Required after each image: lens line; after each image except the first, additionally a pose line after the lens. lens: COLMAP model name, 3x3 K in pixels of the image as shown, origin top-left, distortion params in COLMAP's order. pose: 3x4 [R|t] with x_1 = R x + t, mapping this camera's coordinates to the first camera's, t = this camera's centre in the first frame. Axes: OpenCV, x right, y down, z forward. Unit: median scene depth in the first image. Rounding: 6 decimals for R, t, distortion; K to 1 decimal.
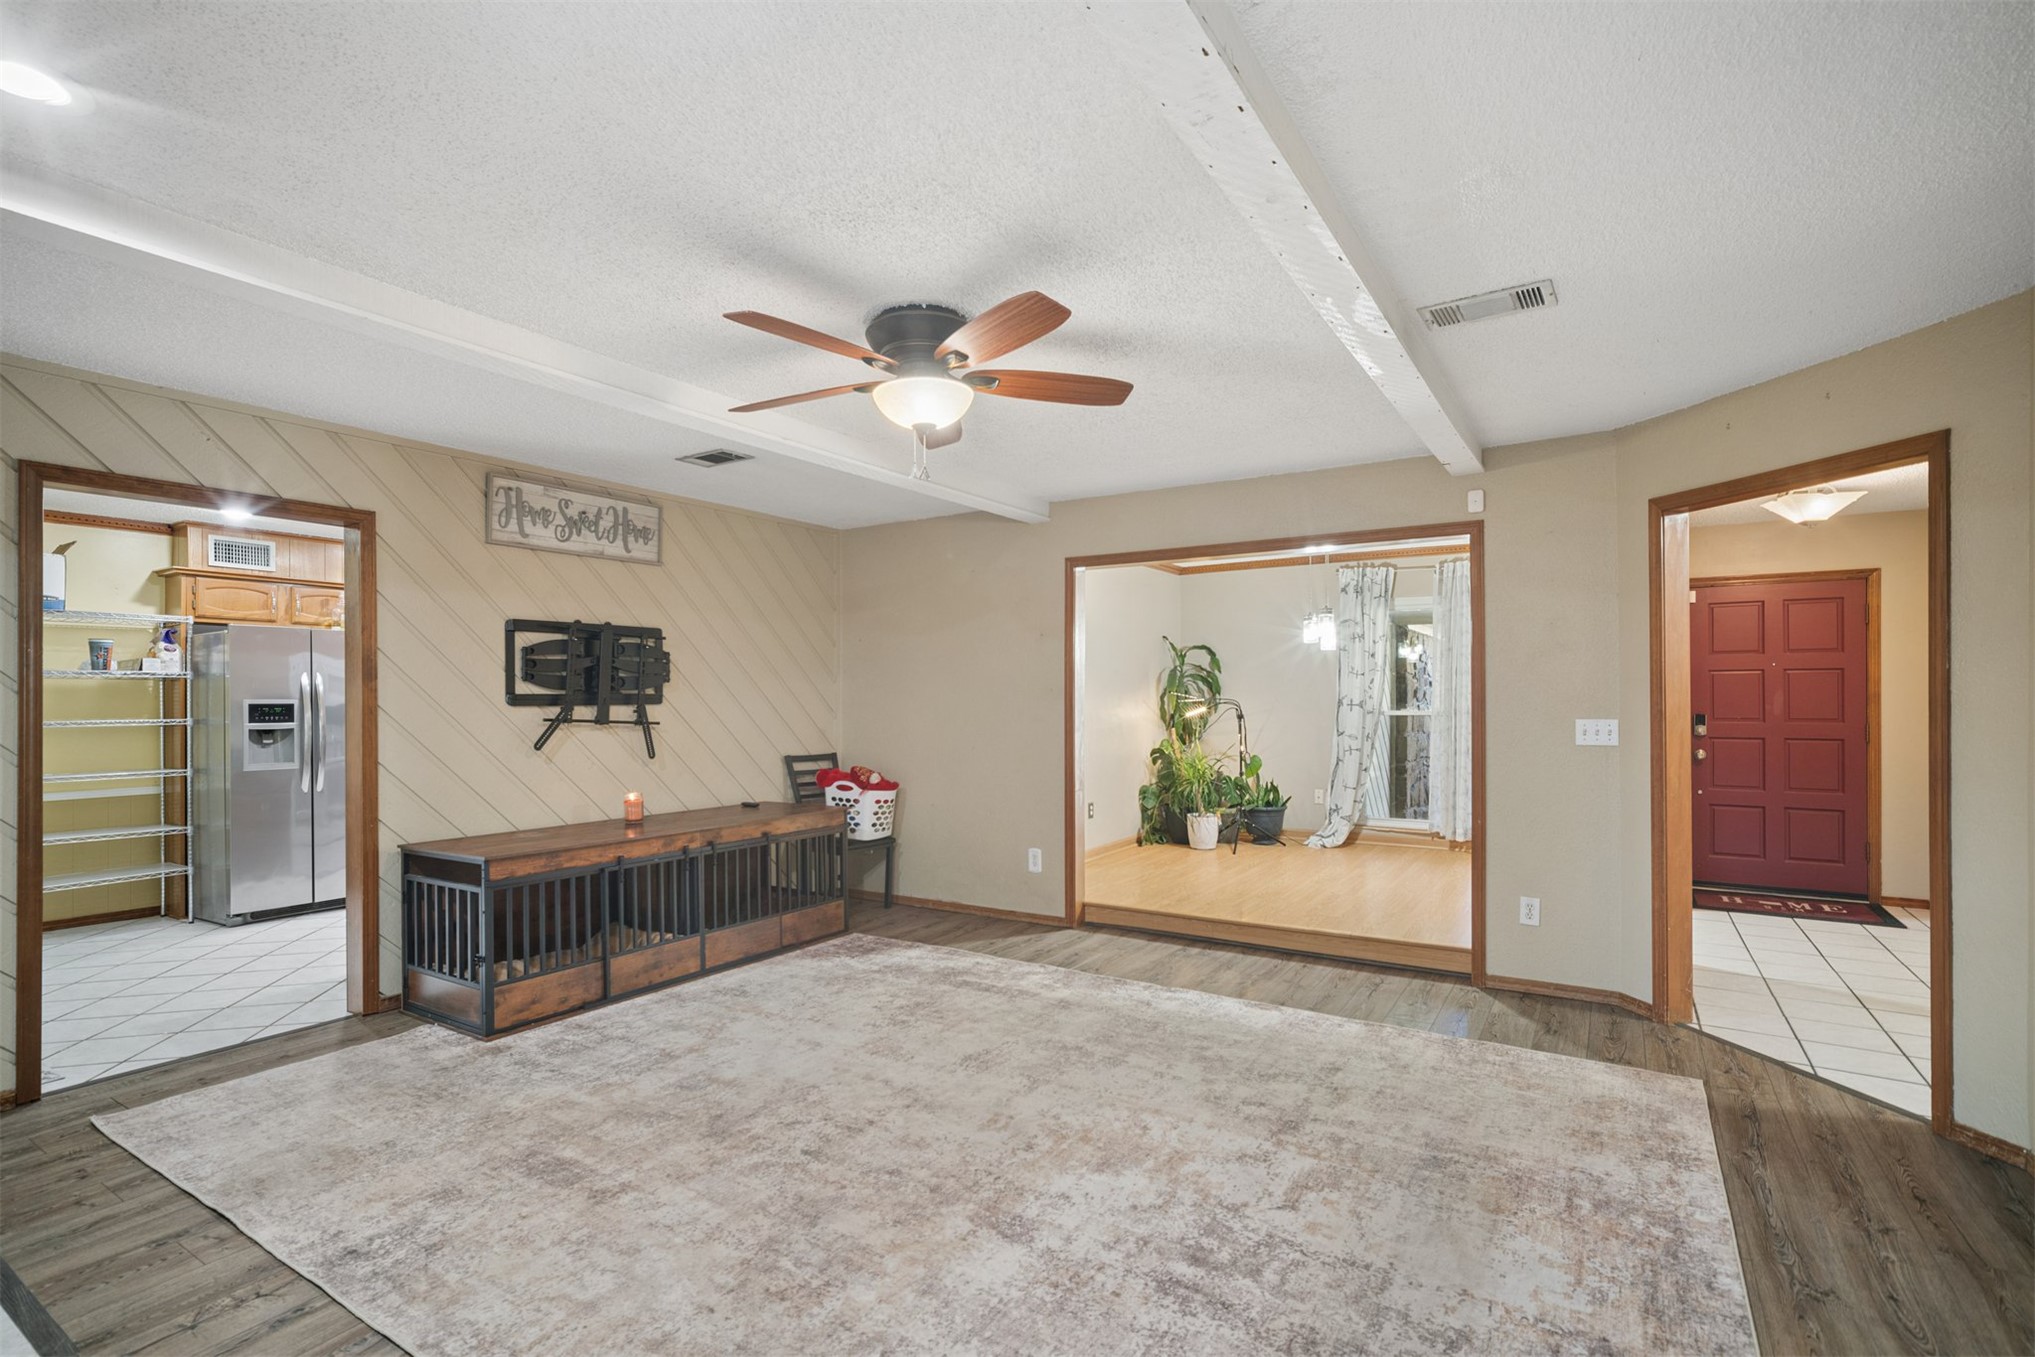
lens RADIAL K [[951.9, 0, 1023.6], [0, 951.9, 690.3], [0, 0, 1]] dist [-0.017269, 0.011018]
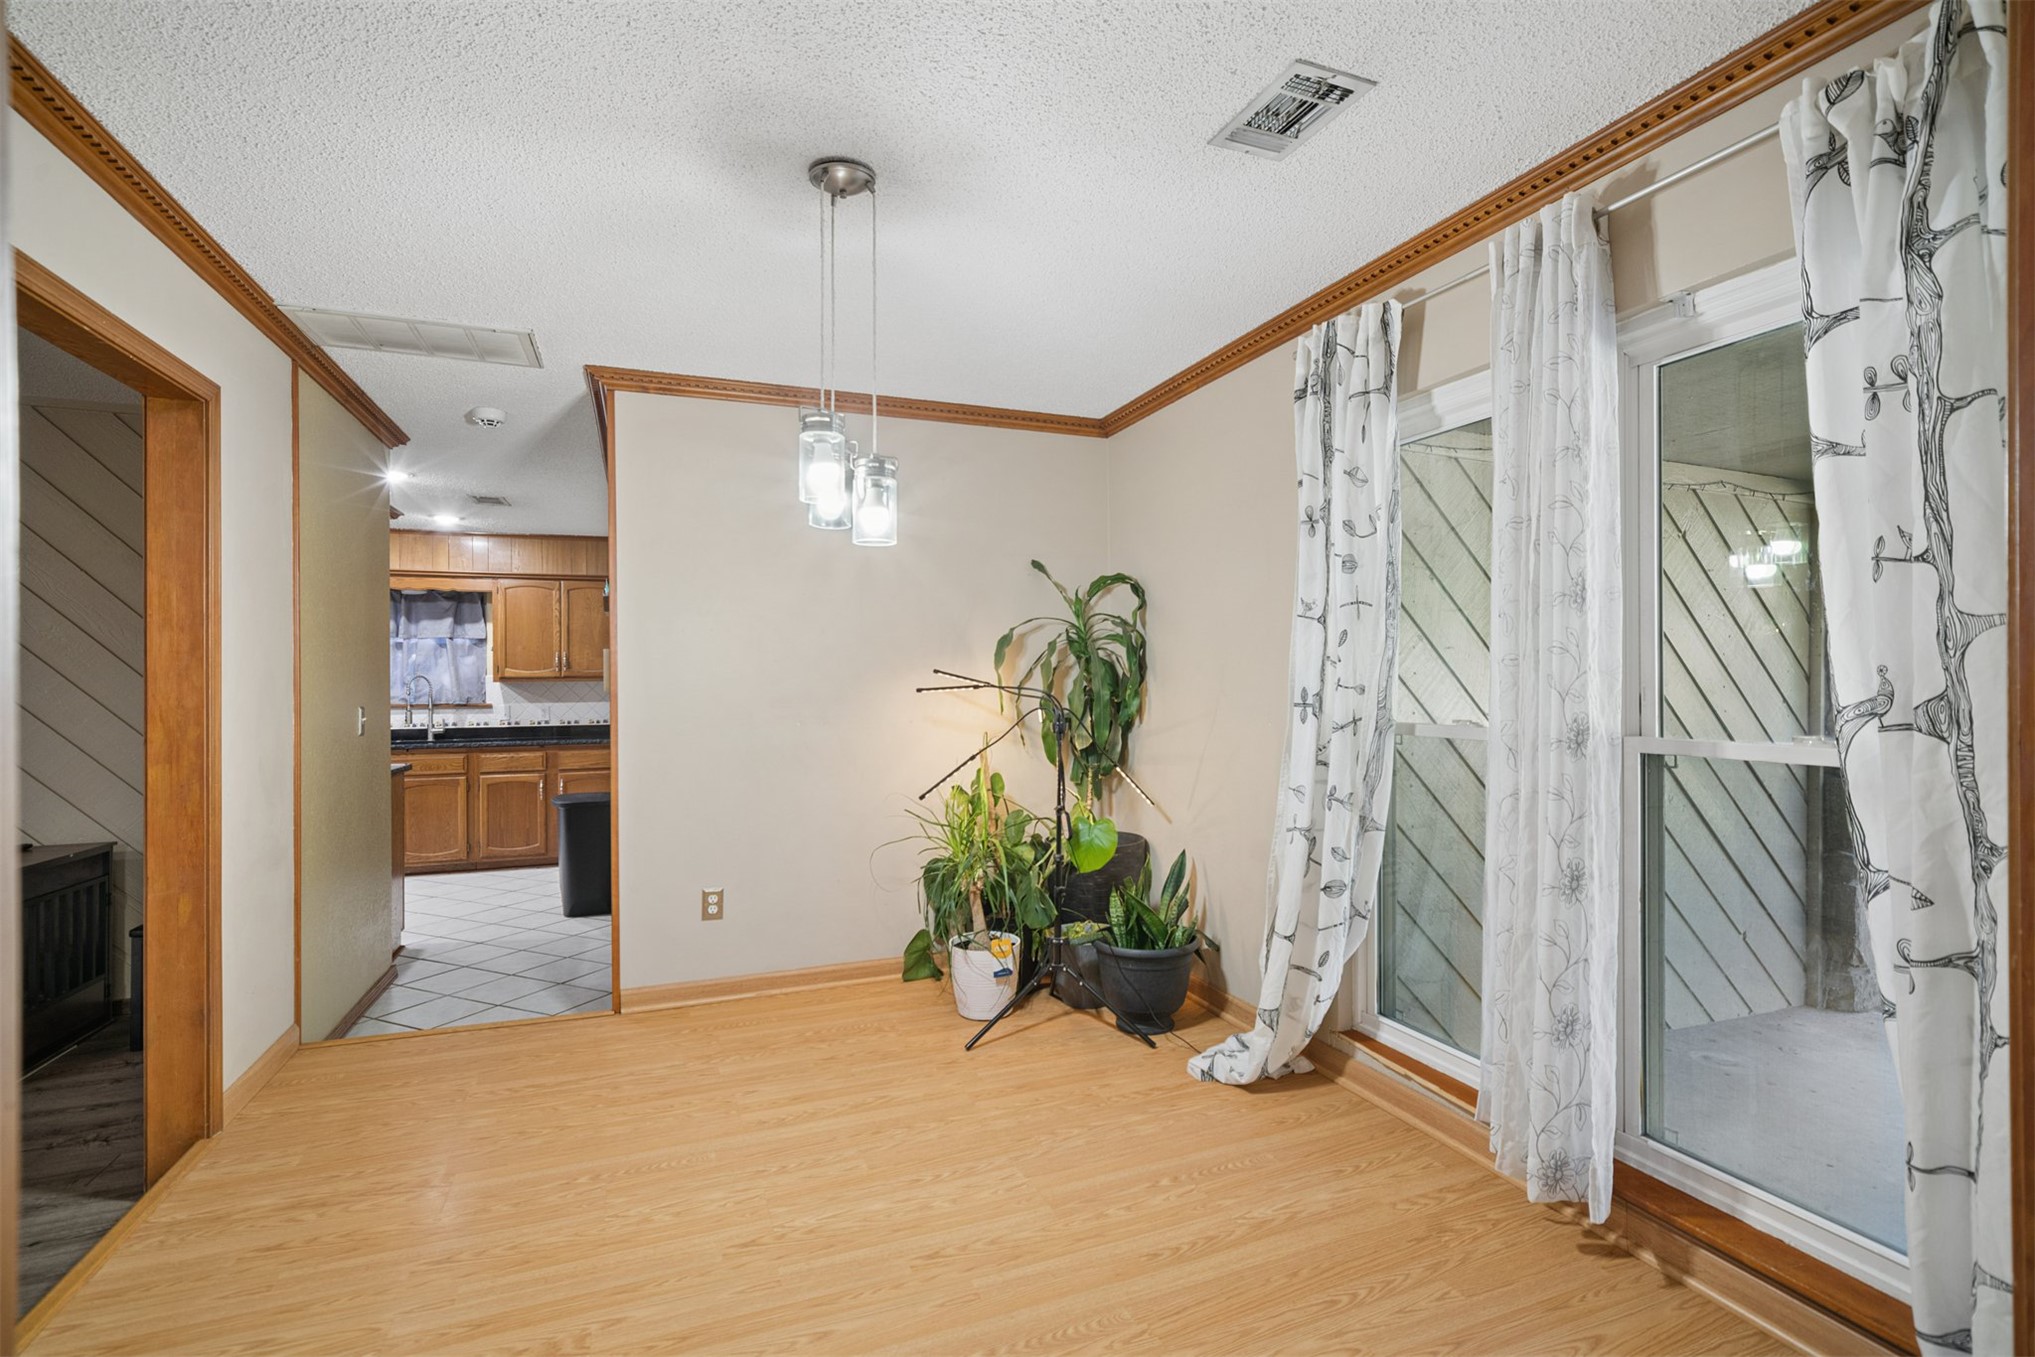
lens RADIAL K [[951.9, 0, 1026.8], [0, 951.9, 684.3], [0, 0, 1]] dist [-0.017269, 0.011018]
pose [[0.808451, 0.004363, -0.588547, 0.784292], [0.003845, 0.999912, 0.012694, 0.002428], [0.588551, -0.012526, 0.808363, 1.065693]]
